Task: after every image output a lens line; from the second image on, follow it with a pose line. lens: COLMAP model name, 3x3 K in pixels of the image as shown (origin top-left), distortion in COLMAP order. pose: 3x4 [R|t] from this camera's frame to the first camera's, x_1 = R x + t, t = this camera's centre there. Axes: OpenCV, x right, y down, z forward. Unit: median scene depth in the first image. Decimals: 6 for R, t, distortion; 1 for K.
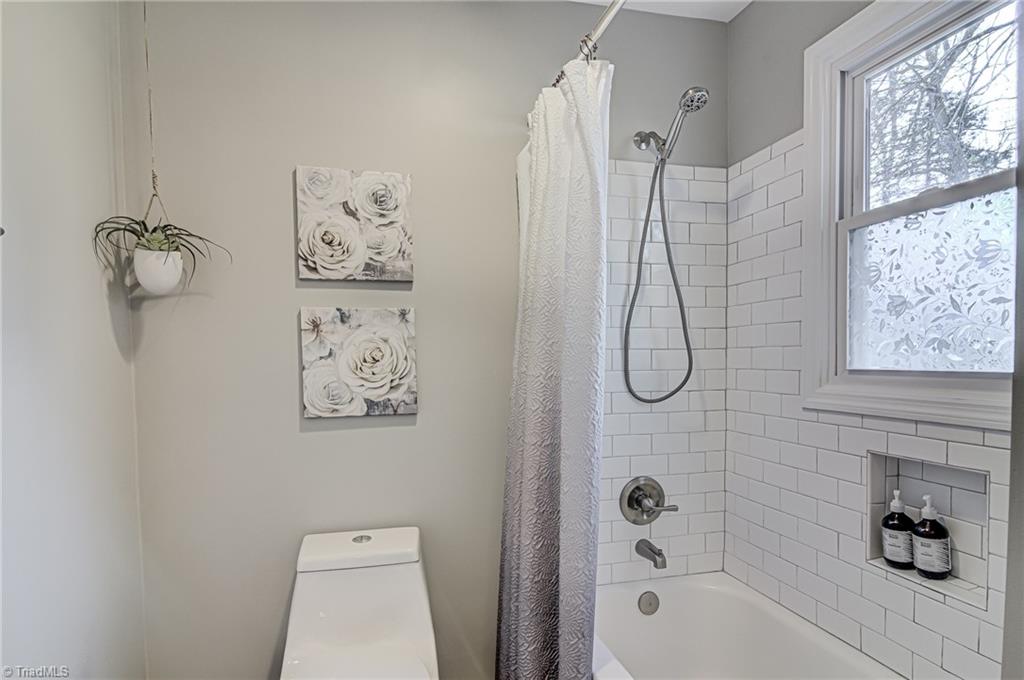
lens RADIAL K [[543.4, 0, 510.9], [0, 543.4, 342.4], [0, 0, 1]] dist [0.011367, -0.004831]
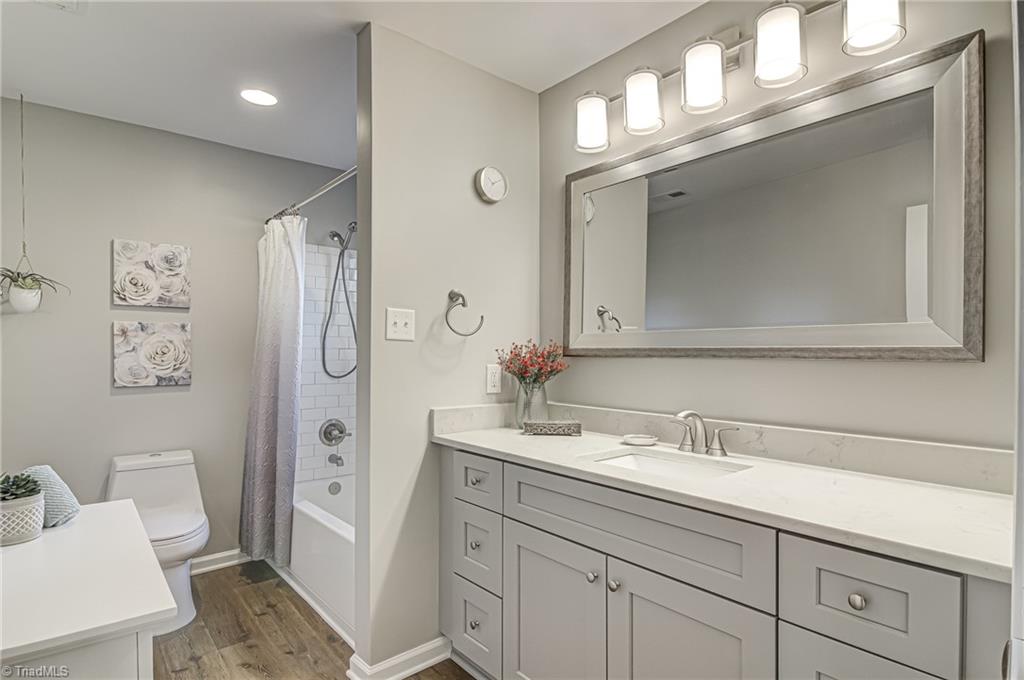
lens RADIAL K [[543.4, 0, 520.3], [0, 543.4, 346.7], [0, 0, 1]] dist [0.011367, -0.004831]
pose [[0.897782, 0.014930, 0.440187, 0.001998], [-0.019611, 0.999789, 0.006088, -0.020385], [-0.440003, -0.014098, 0.897886, -1.053062]]
